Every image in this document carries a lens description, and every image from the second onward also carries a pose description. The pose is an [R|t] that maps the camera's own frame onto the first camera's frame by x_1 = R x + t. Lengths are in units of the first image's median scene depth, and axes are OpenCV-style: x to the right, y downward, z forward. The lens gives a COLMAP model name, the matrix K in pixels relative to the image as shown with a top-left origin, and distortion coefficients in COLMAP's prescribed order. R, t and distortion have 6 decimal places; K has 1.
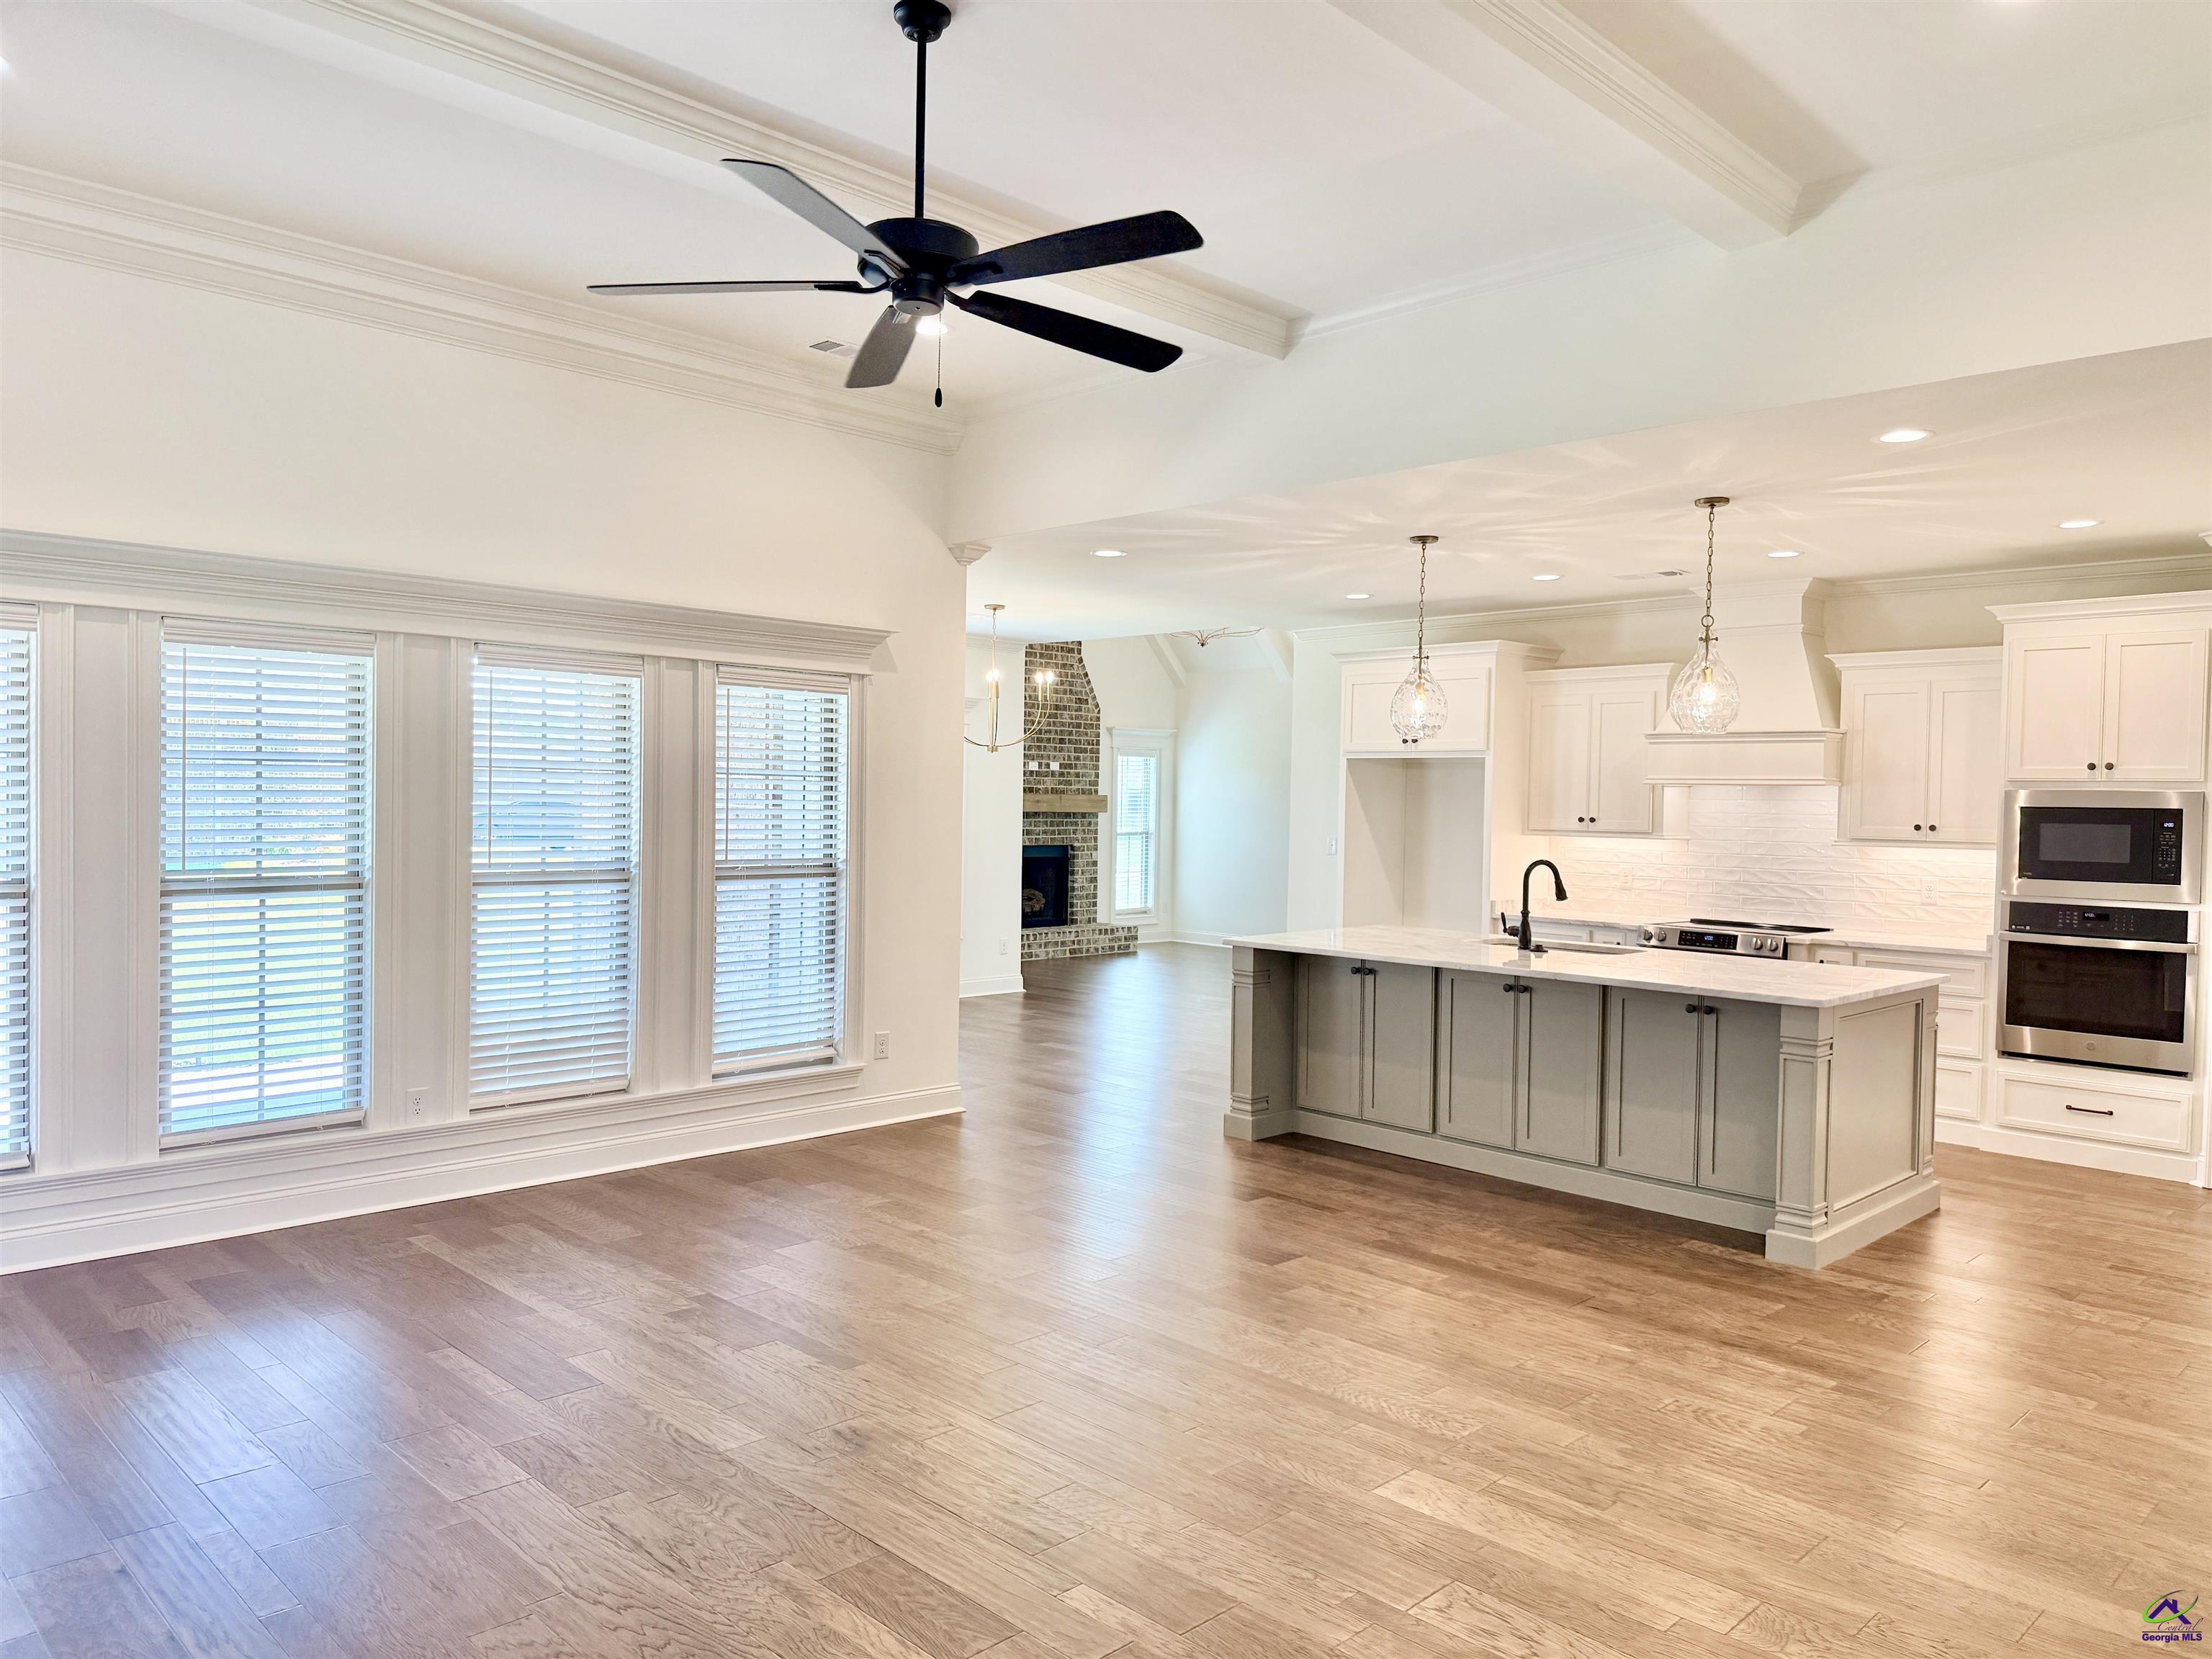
lens RADIAL K [[1574.8, 0, 1070.4], [0, 1574.8, 836.3], [0, 0, 1]] dist [0.120713, -0.000574]
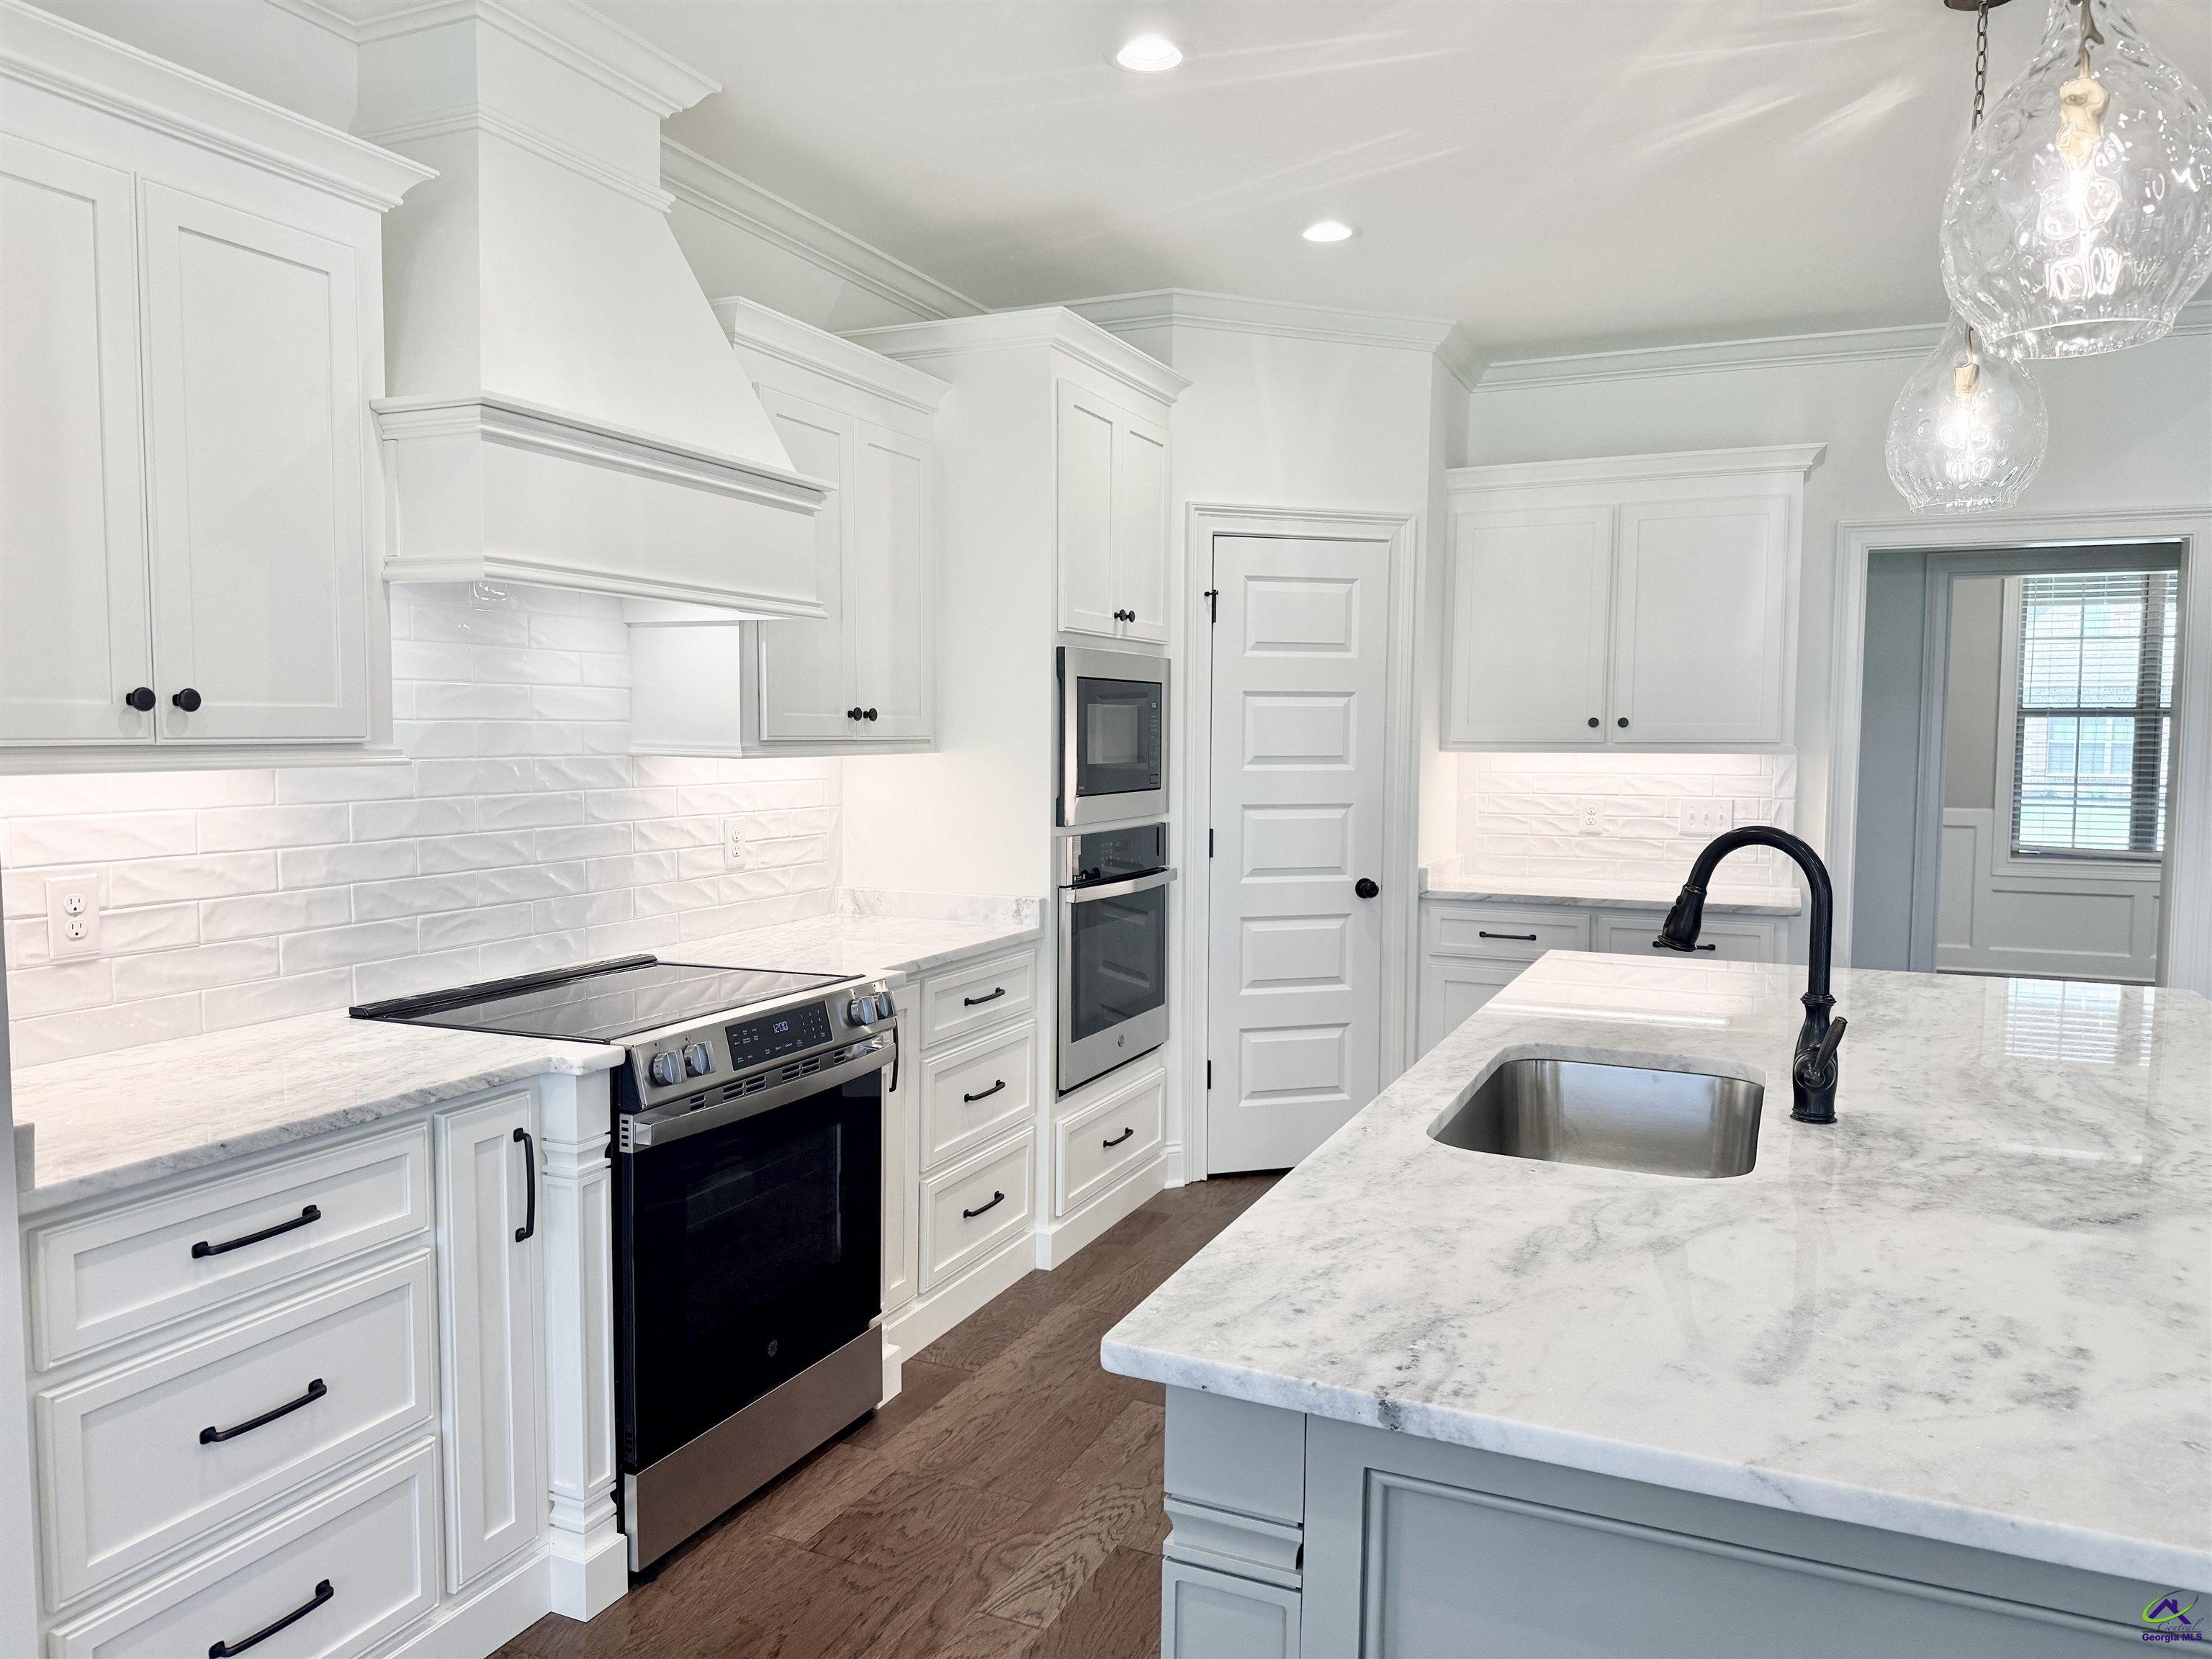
lens RADIAL K [[1574.8, 0, 1070.4], [0, 1574.8, 836.3], [0, 0, 1]] dist [0.120713, -0.000574]
pose [[-0.362366, -0.085355, 0.928119, 0.054426], [0.013353, 0.995220, 0.096739, -0.016130], [-0.931940, 0.047448, -0.359495, 1.302205]]
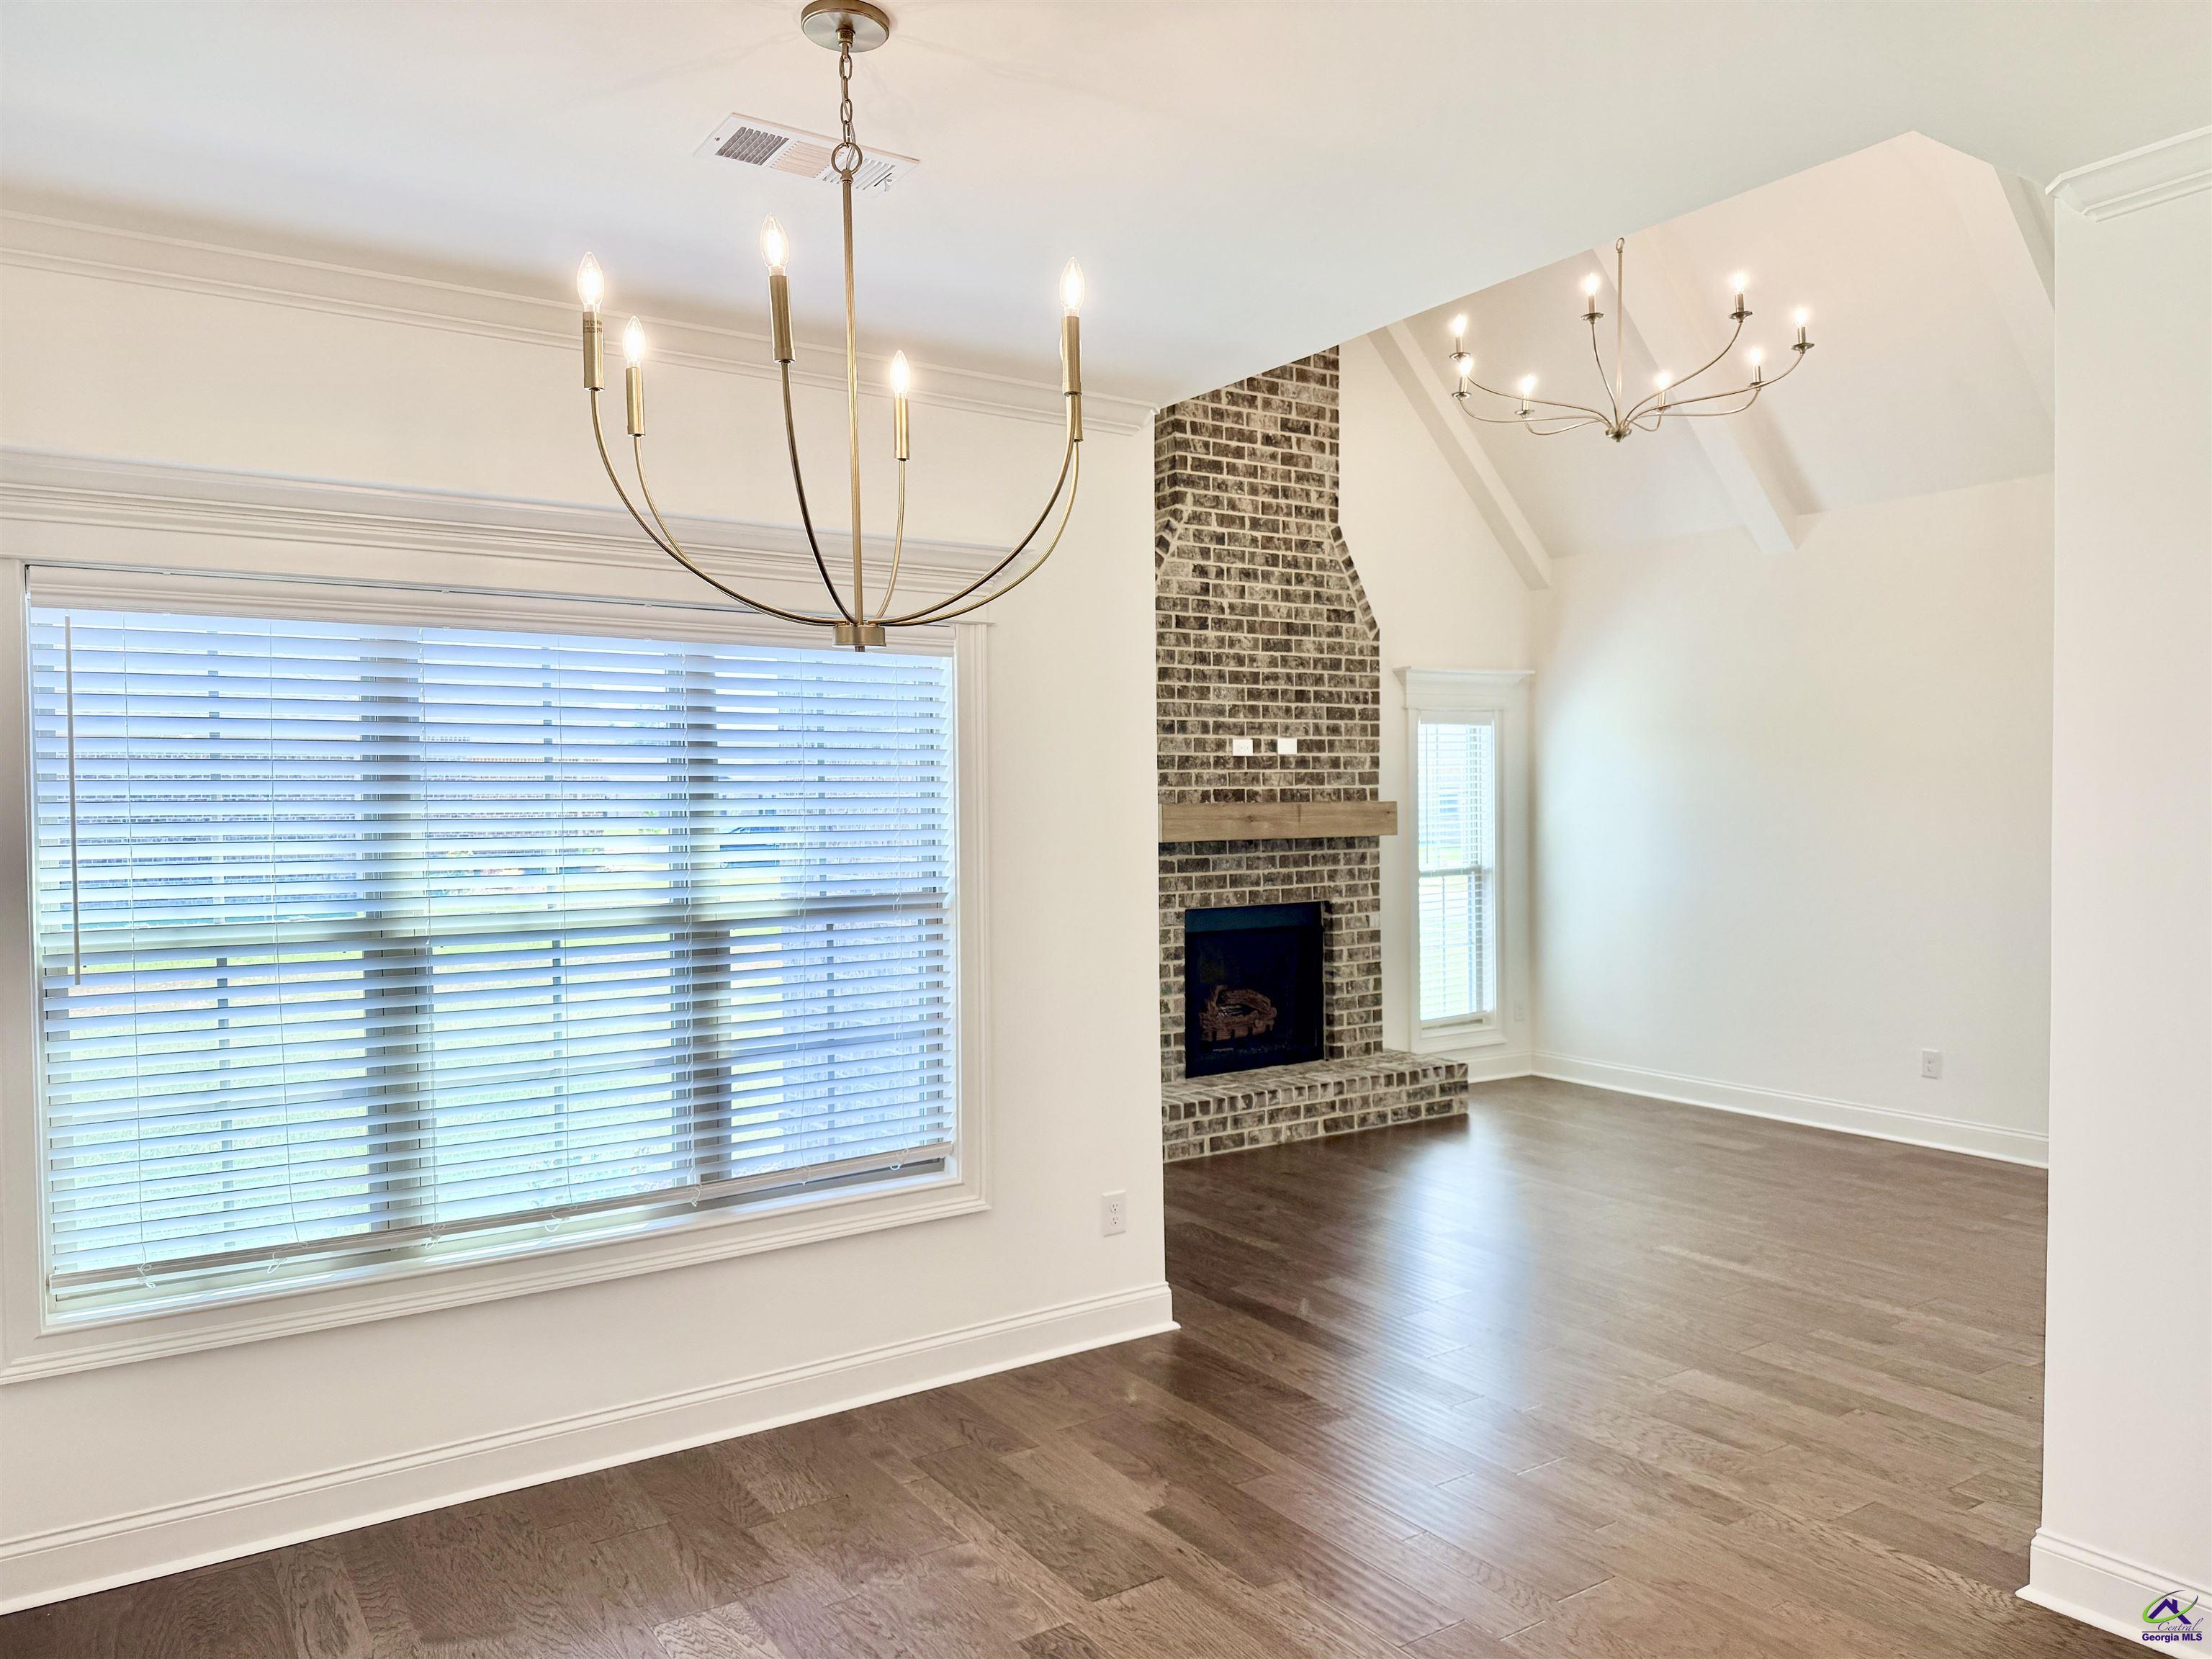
lens RADIAL K [[1574.8, 0, 1070.4], [0, 1574.8, 836.3], [0, 0, 1]] dist [0.120713, -0.000574]
pose [[0.981501, -0.022427, -0.190138, 0.016899], [0.022225, 0.999748, -0.003192, -0.015543], [0.190162, -0.001093, 0.981752, 0.484535]]
